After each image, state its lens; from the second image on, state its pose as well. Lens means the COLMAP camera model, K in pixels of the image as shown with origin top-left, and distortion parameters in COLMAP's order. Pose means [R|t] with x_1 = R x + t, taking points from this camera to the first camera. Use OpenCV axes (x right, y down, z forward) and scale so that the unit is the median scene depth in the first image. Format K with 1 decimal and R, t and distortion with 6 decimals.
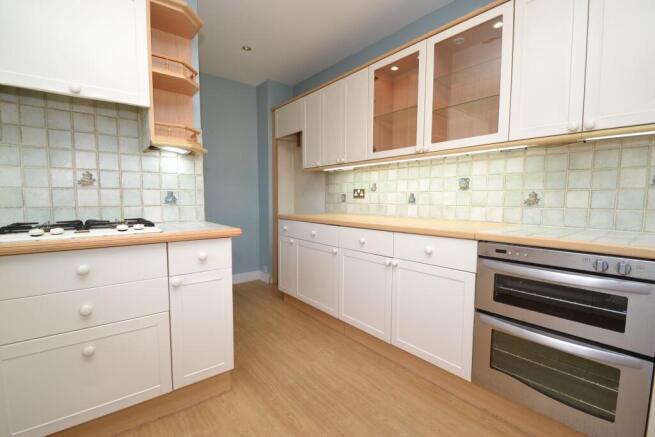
lens RADIAL K [[287.7, 0, 325.7], [0, 287.7, 220.8], [0, 0, 1]] dist [-0.022824, -0.002636]
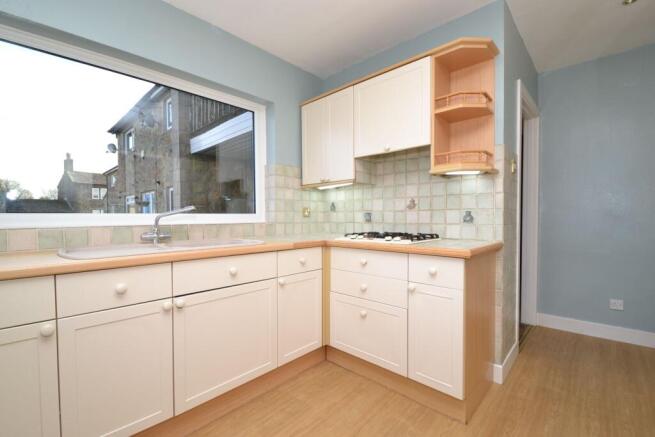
lens RADIAL K [[287.7, 0, 328.3], [0, 287.7, 219.6], [0, 0, 1]] dist [-0.022824, -0.002636]
pose [[0.126050, 0.003595, -0.992017, 0.581870], [-0.073634, 0.997269, -0.005743, -0.033848], [0.989287, 0.073770, 0.125970, 0.444125]]
